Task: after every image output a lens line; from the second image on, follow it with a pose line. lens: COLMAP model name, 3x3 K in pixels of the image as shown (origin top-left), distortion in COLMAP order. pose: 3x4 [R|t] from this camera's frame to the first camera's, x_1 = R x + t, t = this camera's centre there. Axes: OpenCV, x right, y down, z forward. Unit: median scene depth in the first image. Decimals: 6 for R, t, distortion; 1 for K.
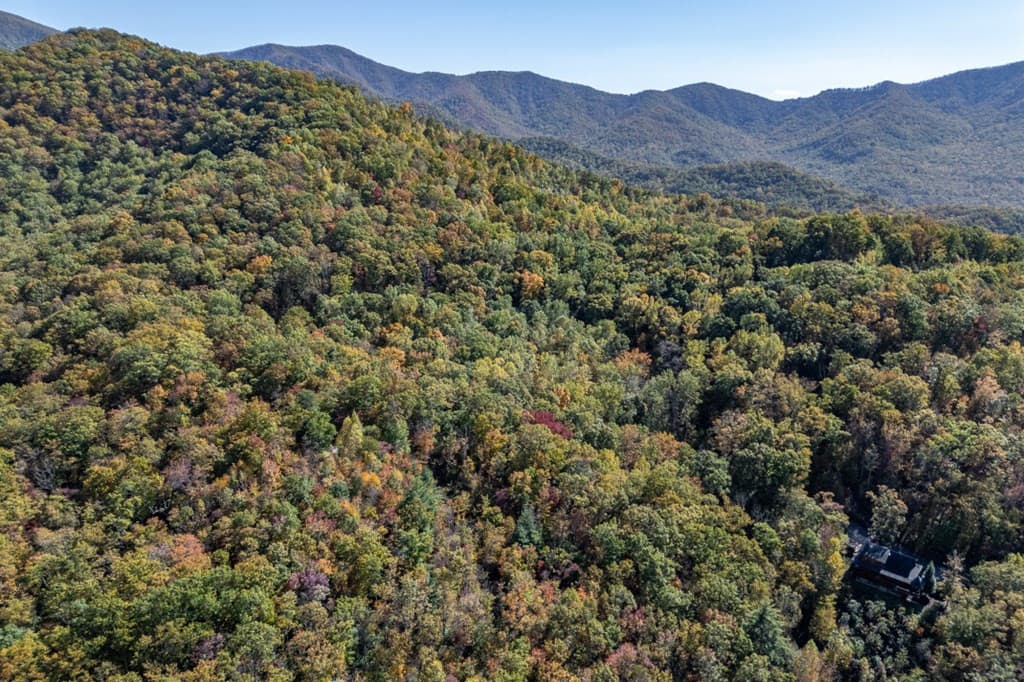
lens RADIAL K [[682.7, 0, 520.1], [0, 682.7, 337.4], [0, 0, 1]] dist [0.042323, -0.010063]
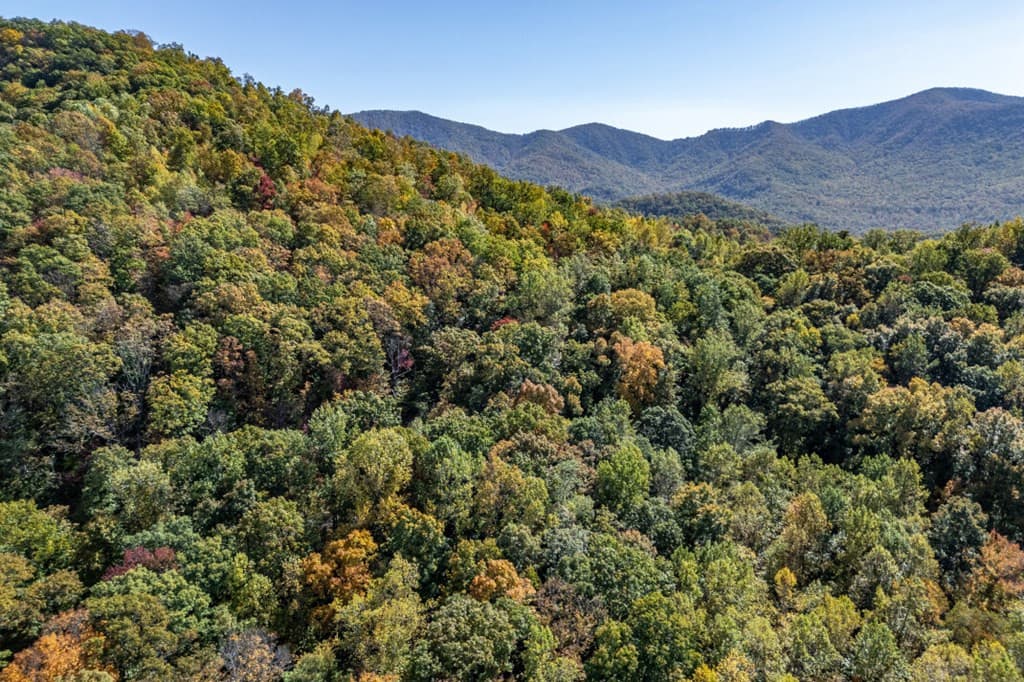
lens RADIAL K [[724.6, 0, 506.6], [0, 724.6, 353.8], [0, 0, 1]] dist [0.063415, -0.022548]
pose [[0.991766, -0.048445, 0.118543, -0.118326], [0.054126, 0.997512, -0.045178, -0.066726], [-0.116059, 0.051223, 0.991921, 0.523299]]
